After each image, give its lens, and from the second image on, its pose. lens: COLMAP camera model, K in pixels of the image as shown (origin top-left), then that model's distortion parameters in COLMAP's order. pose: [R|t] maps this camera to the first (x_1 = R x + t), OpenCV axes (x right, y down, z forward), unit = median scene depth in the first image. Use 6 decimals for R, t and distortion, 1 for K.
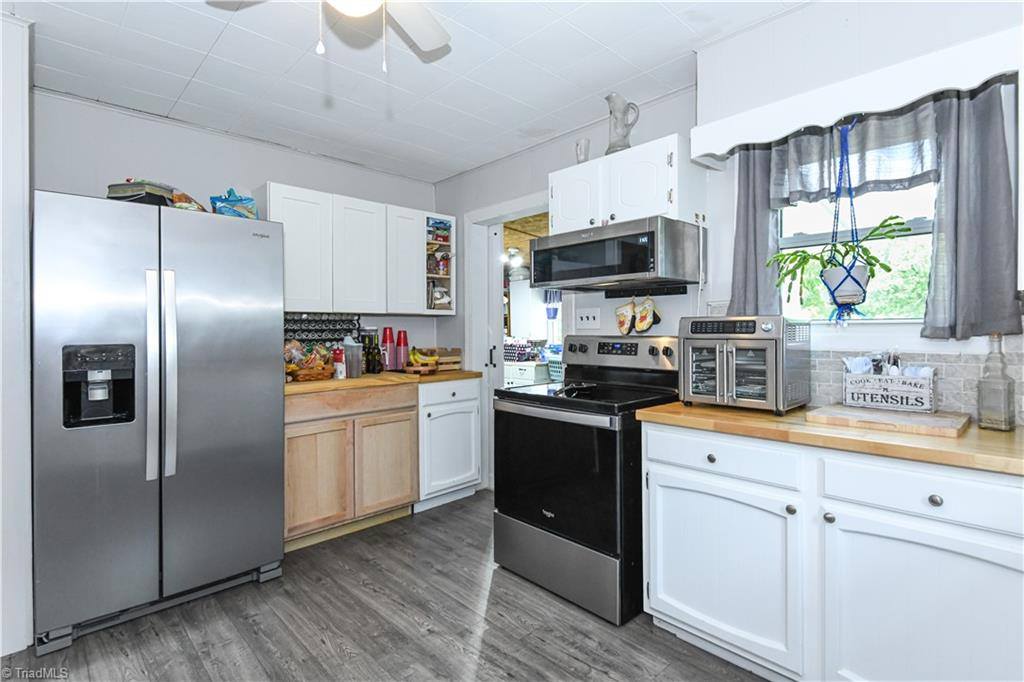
lens RADIAL K [[509.2, 0, 509.6], [0, 509.2, 331.5], [0, 0, 1]] dist [0.028795, -0.000180]
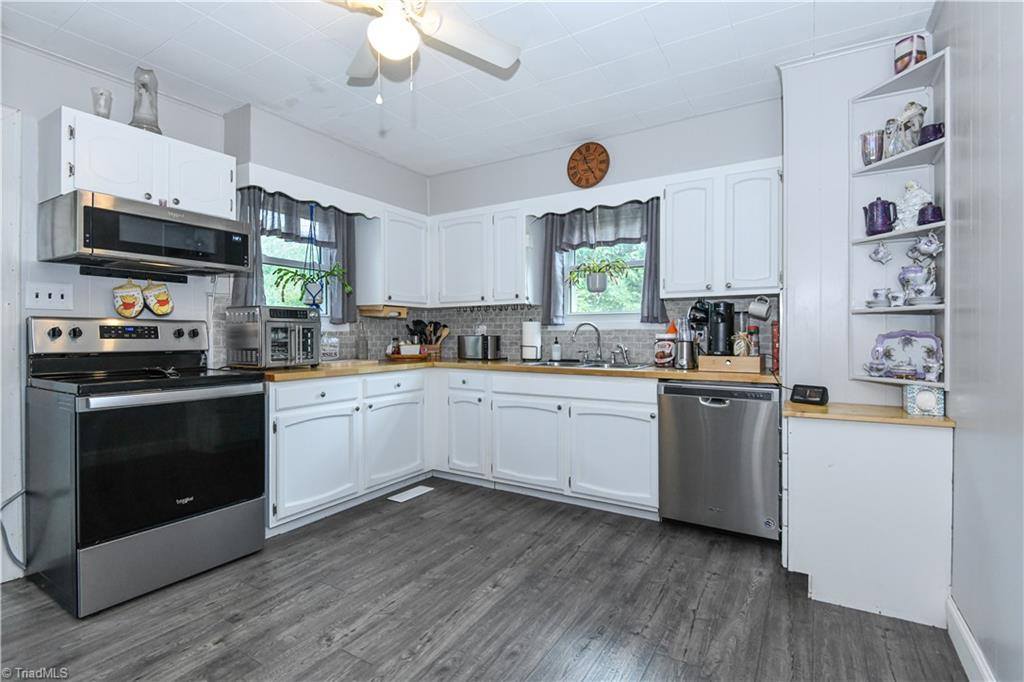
lens RADIAL K [[497.9, 0, 509.5], [0, 497.9, 336.5], [0, 0, 1]] dist [0.000965, -0.000743]
pose [[-0.262483, -0.000011, 0.964937, -1.028835], [0.003270, 0.999994, 0.000901, 0.051361], [-0.964931, 0.003392, -0.262481, 0.681508]]
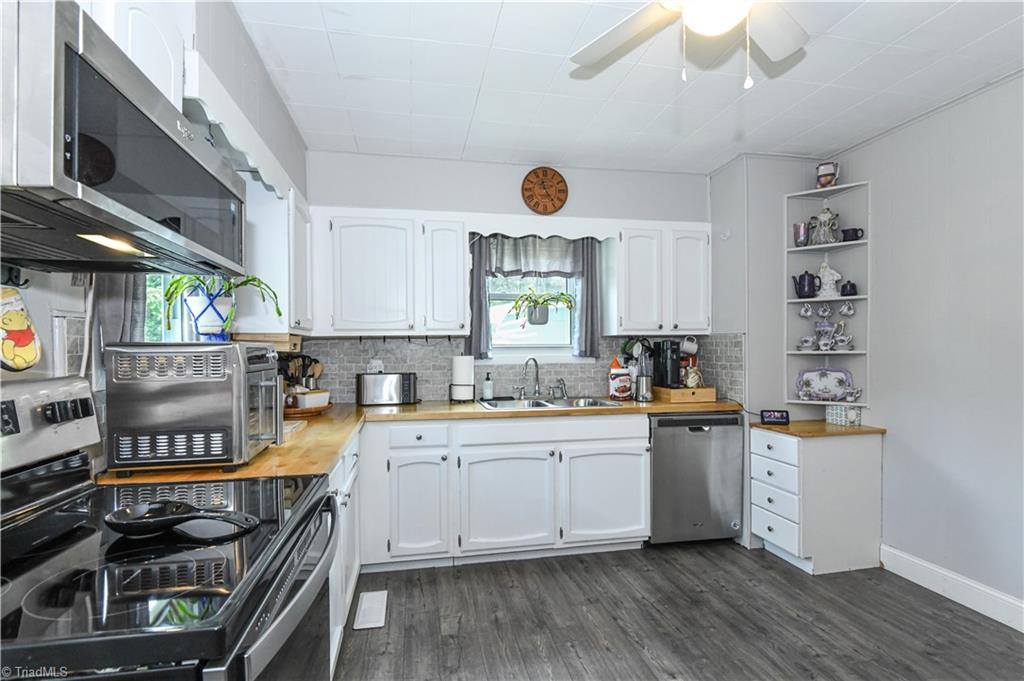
lens RADIAL K [[497.6, 0, 513.1], [0, 497.6, 347.3], [0, 0, 1]] dist [0.002327, -0.000203]
pose [[-0.852655, 0.010597, 0.522366, -0.299804], [0.010400, 0.999940, -0.003308, -0.014548], [-0.522370, 0.002612, -0.852715, 1.309287]]
